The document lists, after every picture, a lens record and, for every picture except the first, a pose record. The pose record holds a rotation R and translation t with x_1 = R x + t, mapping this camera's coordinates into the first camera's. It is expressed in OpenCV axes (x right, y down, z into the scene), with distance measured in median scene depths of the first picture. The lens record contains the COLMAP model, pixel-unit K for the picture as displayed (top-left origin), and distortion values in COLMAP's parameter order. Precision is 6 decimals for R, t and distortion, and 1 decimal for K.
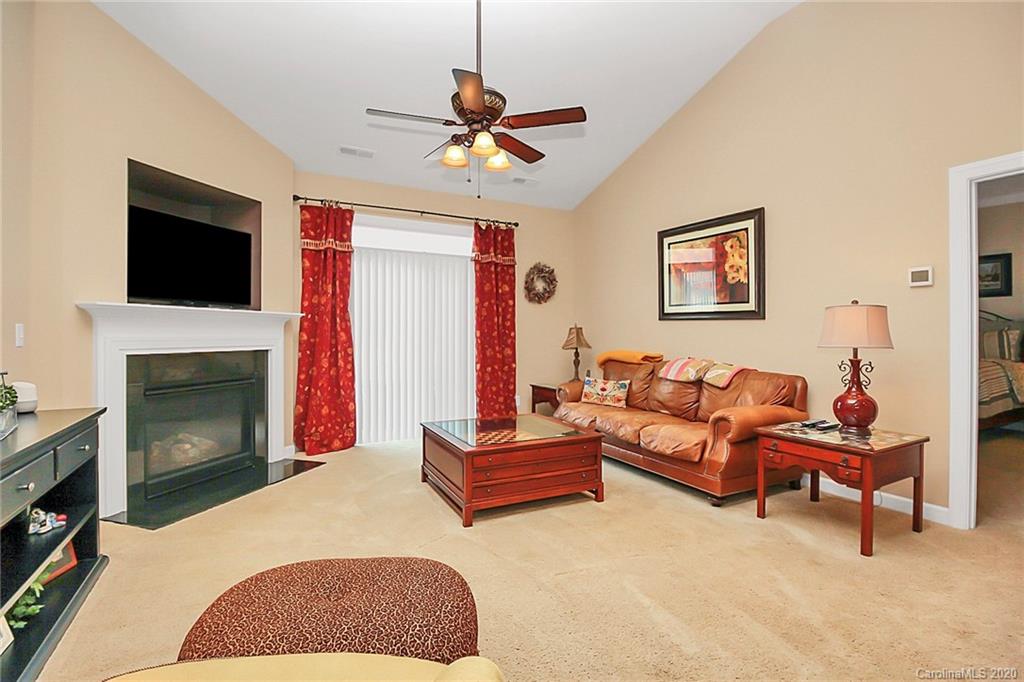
lens RADIAL K [[485.0, 0, 520.2], [0, 485.0, 337.3], [0, 0, 1]] dist [-0.003016, -0.010304]
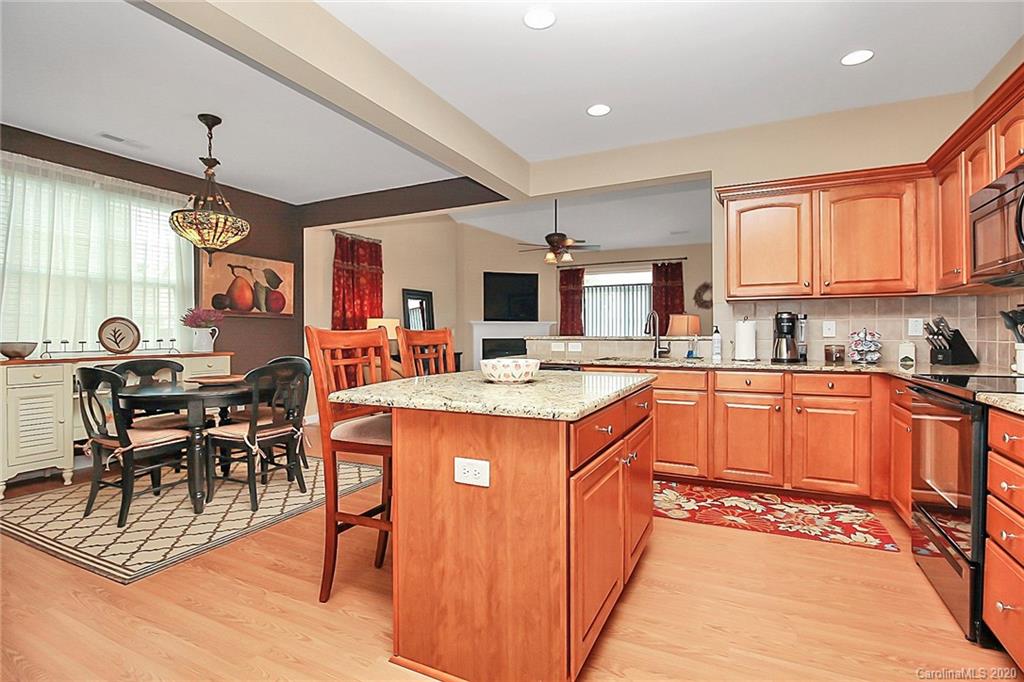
lens RADIAL K [[485.0, 0, 500.2], [0, 485.0, 336.1], [0, 0, 1]] dist [-0.003016, -0.010304]
pose [[0.572159, 0.000662, -0.820142, 1.101954], [-0.001968, 0.999998, -0.000566, 0.012505], [0.820140, 0.001938, 0.572159, -0.398063]]
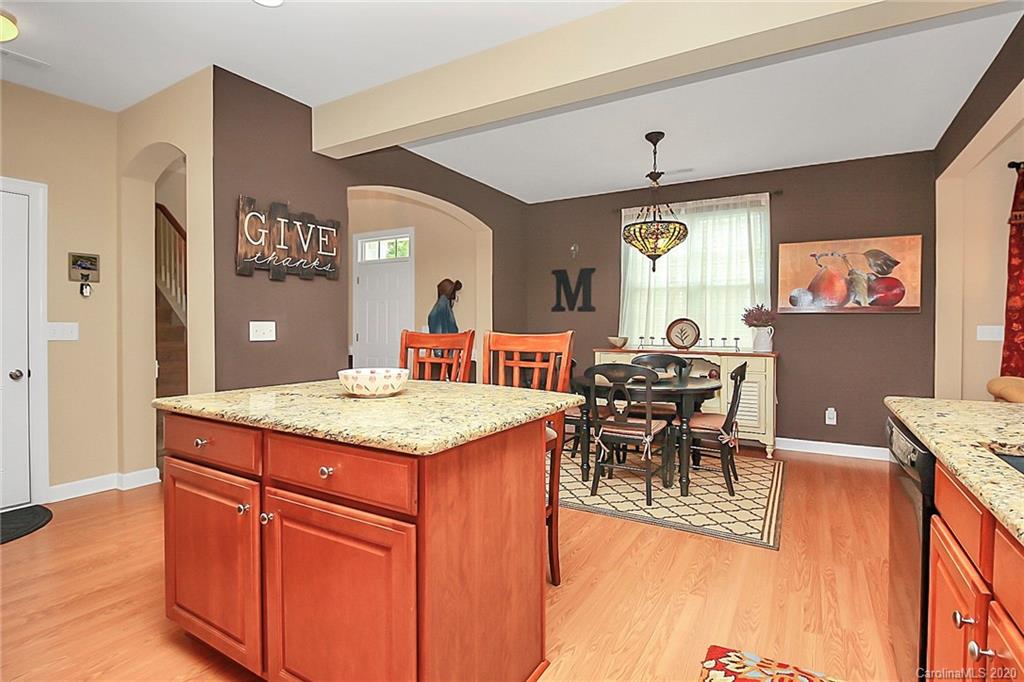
lens RADIAL K [[485.0, 0, 517.5], [0, 485.0, 330.6], [0, 0, 1]] dist [-0.003016, -0.010304]
pose [[-0.861910, -0.001949, -0.507058, 0.835529], [-0.014009, 0.999702, 0.019971, -0.009551], [0.506868, 0.024317, -0.861681, 0.276017]]
